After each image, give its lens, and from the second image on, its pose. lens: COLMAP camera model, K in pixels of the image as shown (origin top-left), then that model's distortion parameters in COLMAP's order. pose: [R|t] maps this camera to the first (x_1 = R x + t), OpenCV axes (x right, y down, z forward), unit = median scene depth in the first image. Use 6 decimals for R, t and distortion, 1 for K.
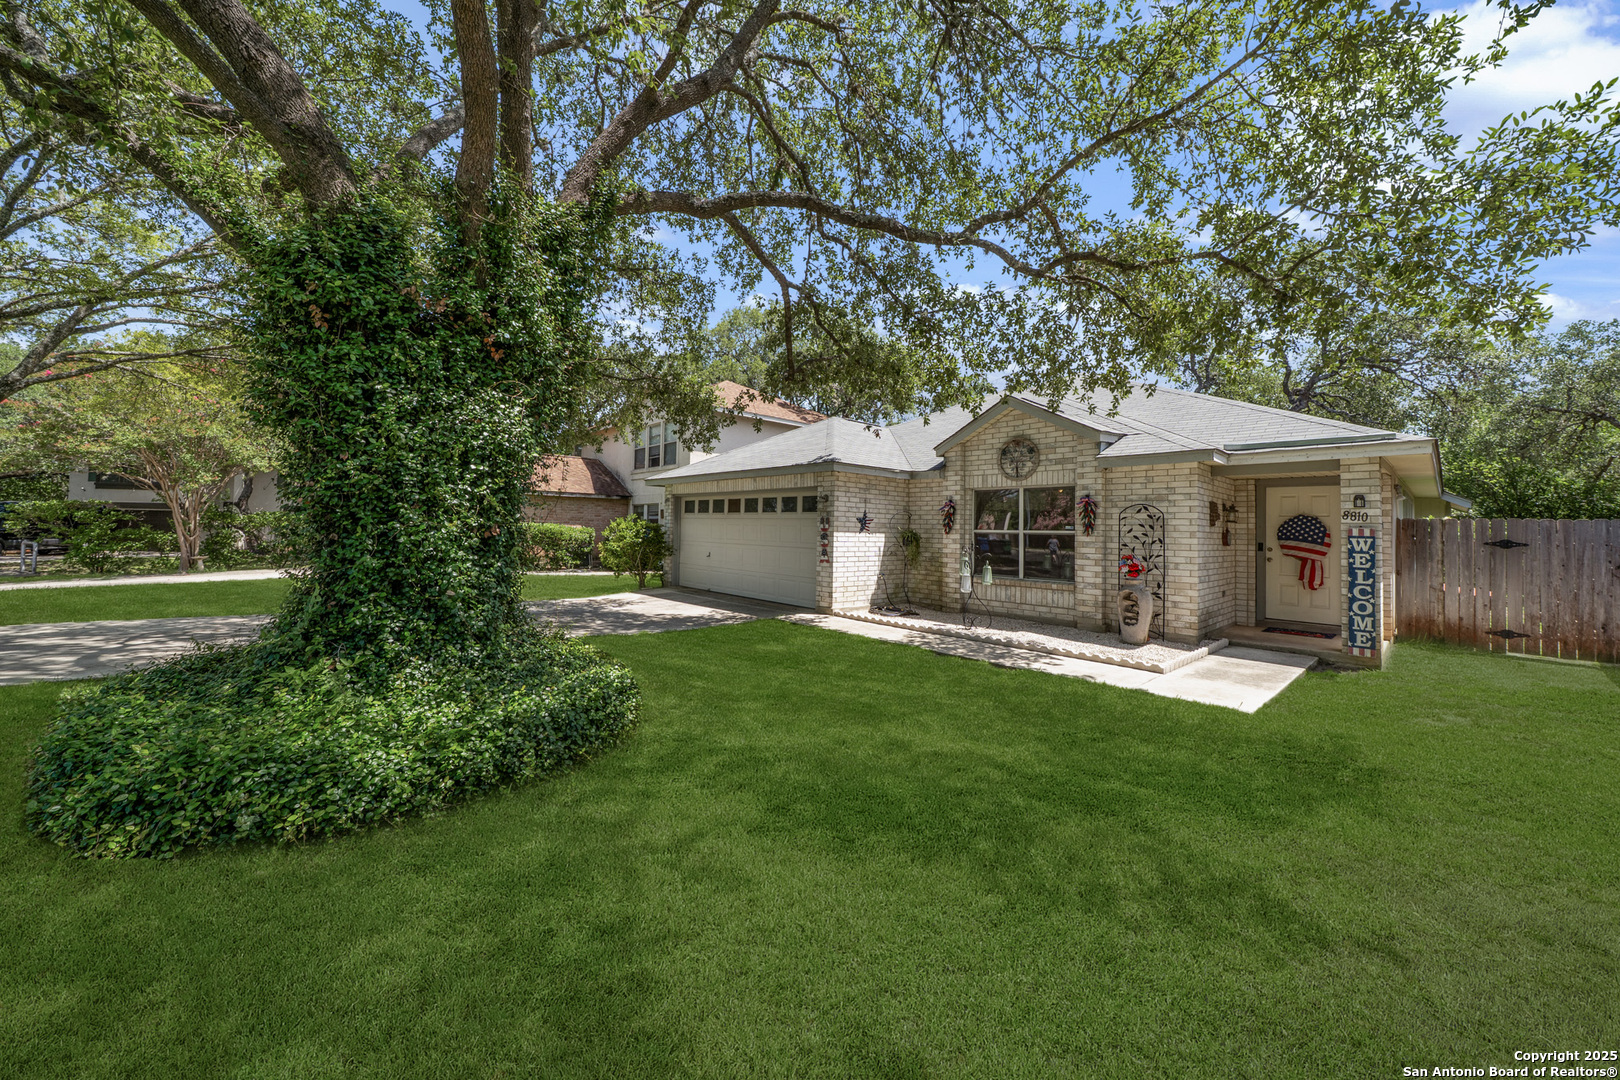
lens RADIAL K [[593.9, 0, 779.6], [0, 593.9, 510.8], [0, 0, 1]] dist [-0.009334, -0.000131]
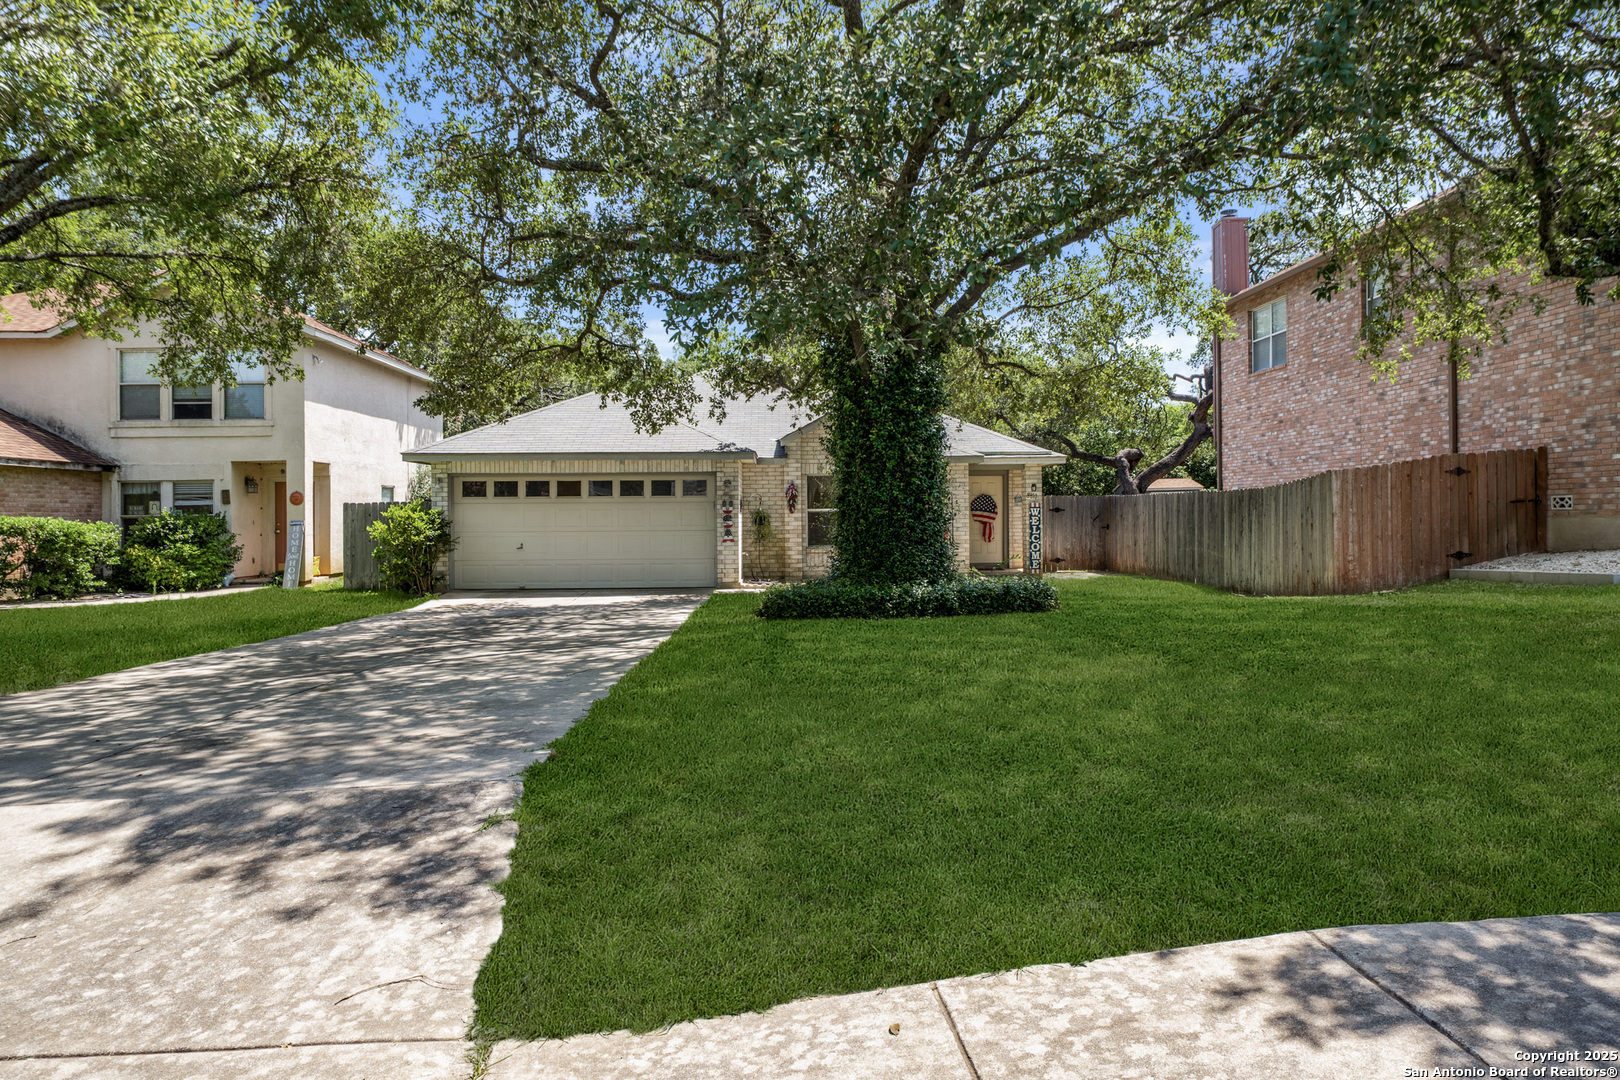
lens RADIAL K [[1056.4, 0, 810.0], [0, 1056.4, 540.0], [0, 0, 1]] dist [0.000280, 0.000024]
pose [[0.628945, -0.045591, 0.776112, -1.584220], [-0.000996, 0.998231, 0.059446, -0.038589], [-0.777449, -0.038162, 0.627787, -0.399909]]
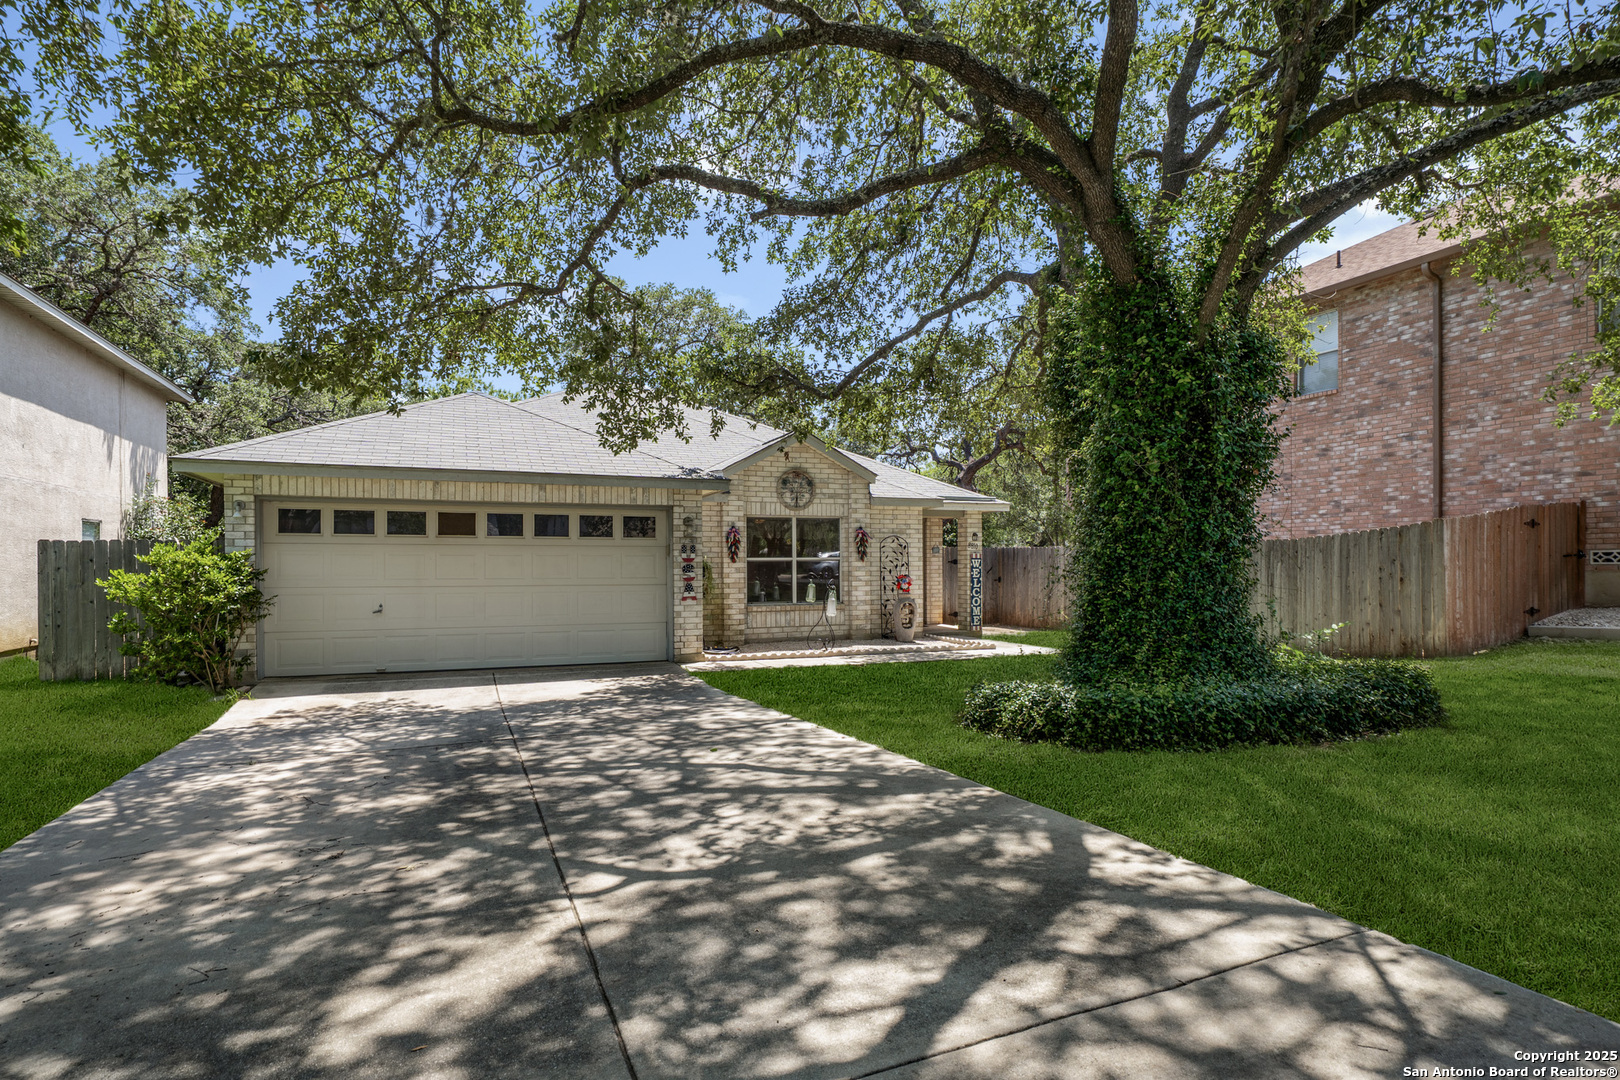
lens RADIAL K [[872.0, 0, 814.5], [0, 872.0, 570.2], [0, 0, 1]] dist [0.001705, 0.000279]
pose [[0.308970, -0.027224, 0.950682, -1.195783], [-0.019809, 0.999189, 0.035051, 0.000179], [-0.950865, -0.029661, 0.308181, 0.552340]]
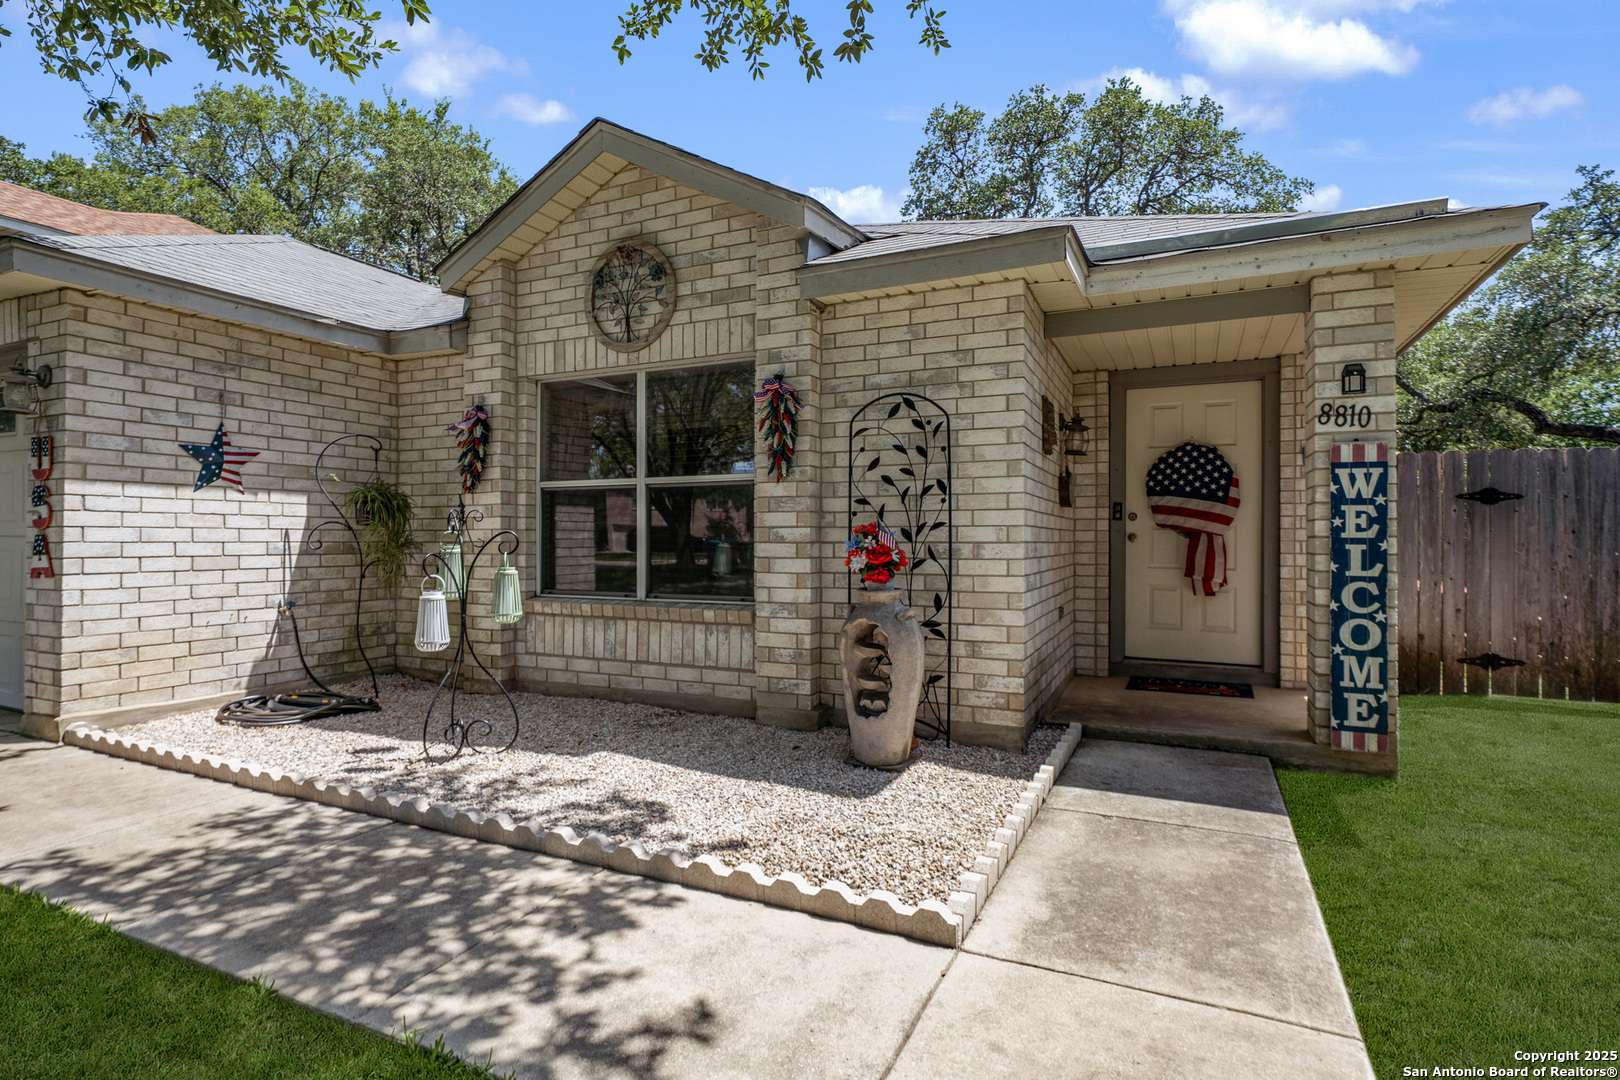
lens RADIAL K [[819.9, 0, 805.2], [0, 819.9, 527.8], [0, 0, 1]] dist [0.000992, -0.000025]
pose [[0.915686, -0.012727, 0.401694, 0.324766], [0.002845, 0.999679, 0.025188, 0.059933], [-0.401885, -0.021921, 0.915428, 0.510730]]
